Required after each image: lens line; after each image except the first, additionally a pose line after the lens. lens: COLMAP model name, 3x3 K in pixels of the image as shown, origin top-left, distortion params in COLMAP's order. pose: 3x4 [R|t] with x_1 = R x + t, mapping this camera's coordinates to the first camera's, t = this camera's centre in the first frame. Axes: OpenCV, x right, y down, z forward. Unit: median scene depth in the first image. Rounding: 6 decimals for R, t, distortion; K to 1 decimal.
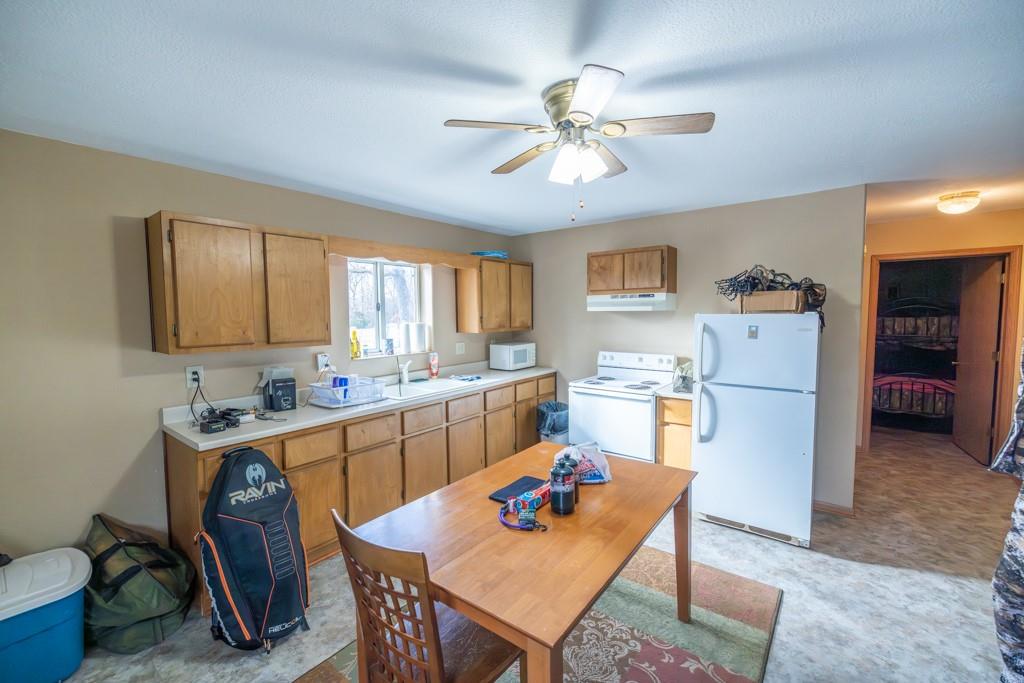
lens RADIAL K [[436.1, 0, 515.0], [0, 436.1, 338.0], [0, 0, 1]] dist [-0.000011, -0.000112]
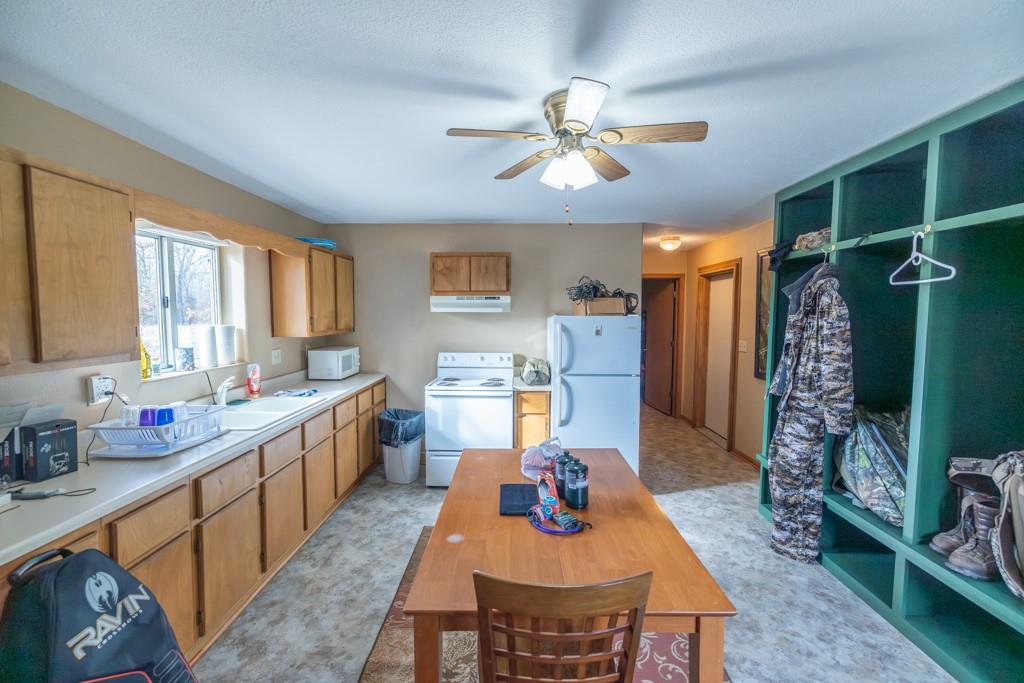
lens RADIAL K [[429.4, 0, 512.0], [0, 429.4, 341.5], [0, 0, 1]] dist [-0.000890, -0.000357]
pose [[0.797508, -0.028778, 0.602622, -0.318475], [0.025834, 0.999574, 0.013546, -0.004689], [-0.602755, 0.004765, 0.797912, 0.147709]]
